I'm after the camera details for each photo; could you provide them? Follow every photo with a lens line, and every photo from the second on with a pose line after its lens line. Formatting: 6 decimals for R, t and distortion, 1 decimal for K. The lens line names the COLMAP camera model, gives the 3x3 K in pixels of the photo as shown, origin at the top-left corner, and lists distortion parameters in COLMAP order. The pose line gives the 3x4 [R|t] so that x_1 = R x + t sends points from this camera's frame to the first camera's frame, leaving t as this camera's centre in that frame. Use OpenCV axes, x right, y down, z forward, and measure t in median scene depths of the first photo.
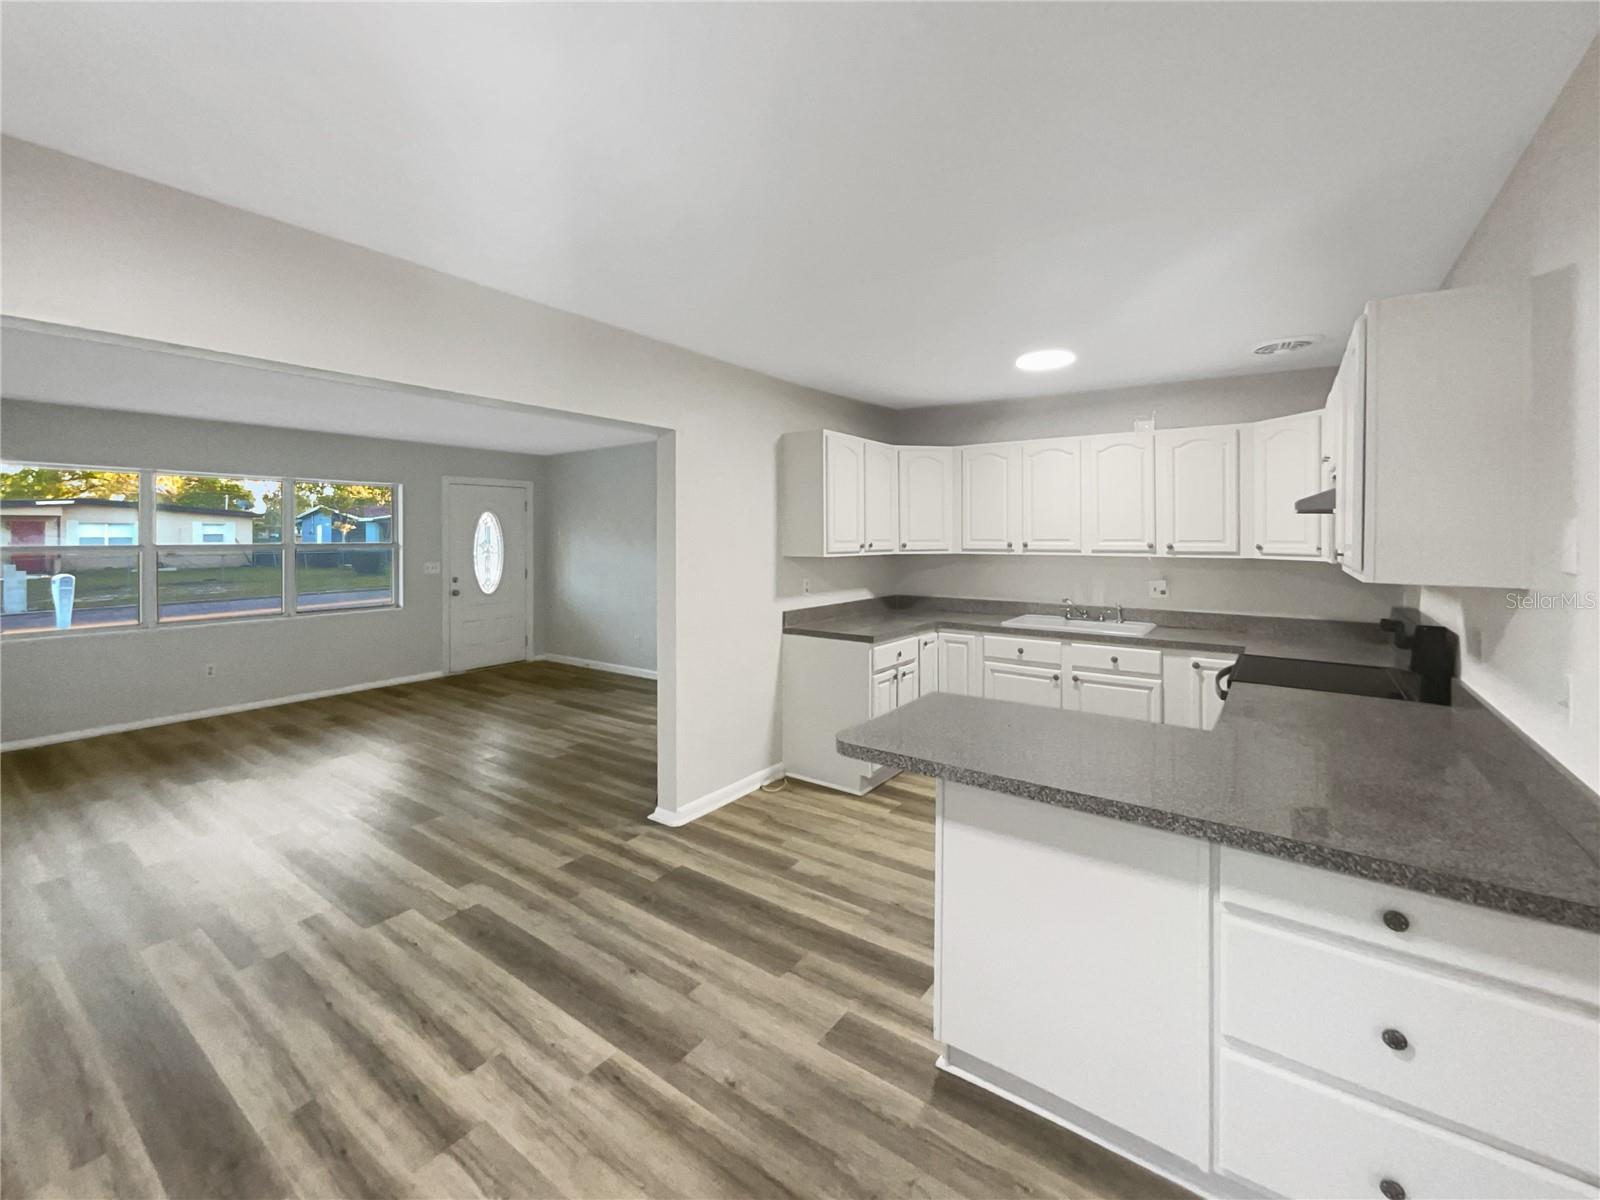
lens RADIAL K [[672.3, 0, 762.4], [0, 672.3, 591.4], [0, 0, 1]] dist [0.000265, 0.009223]
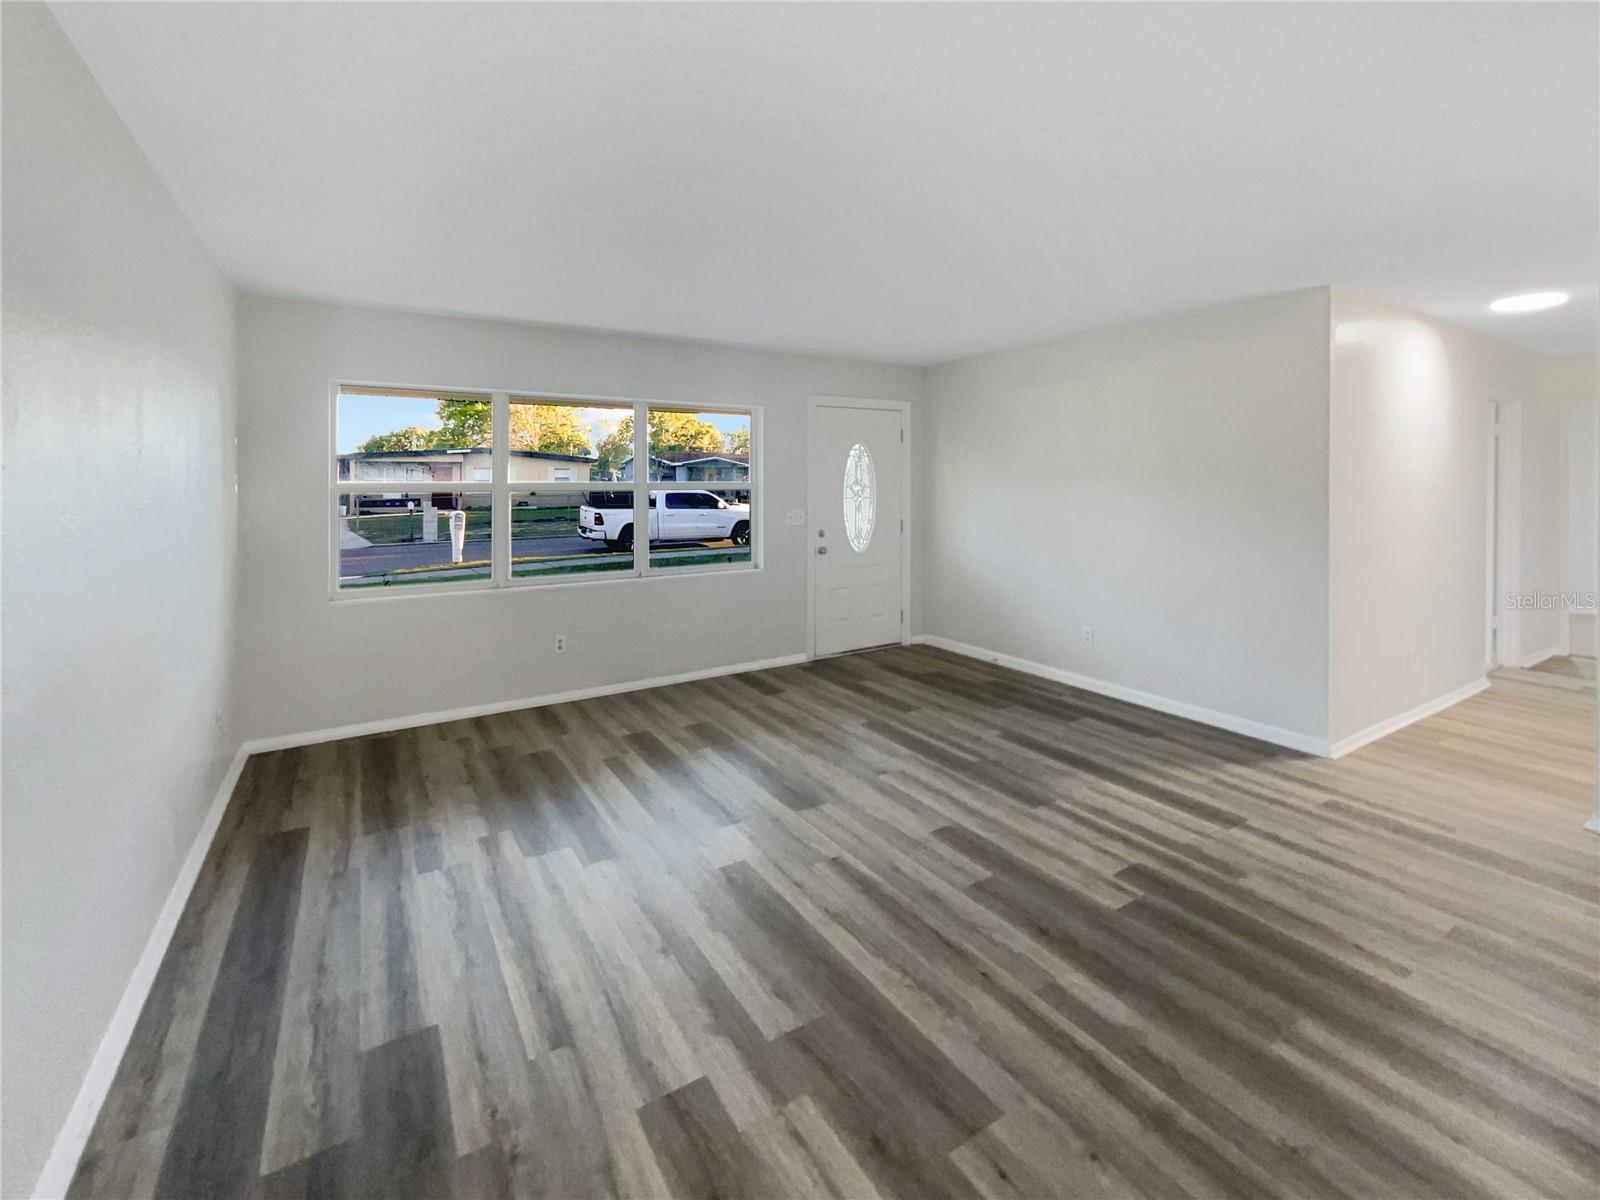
lens RADIAL K [[663.9, 0, 789.9], [0, 663.9, 594.7], [0, 0, 1]] dist [-0.000048, 0.000243]
pose [[0.938008, 0.064258, -0.340604, -0.231347], [-0.034822, 0.995164, 0.091848, -0.015417], [0.344859, -0.074294, 0.935710, 0.281358]]
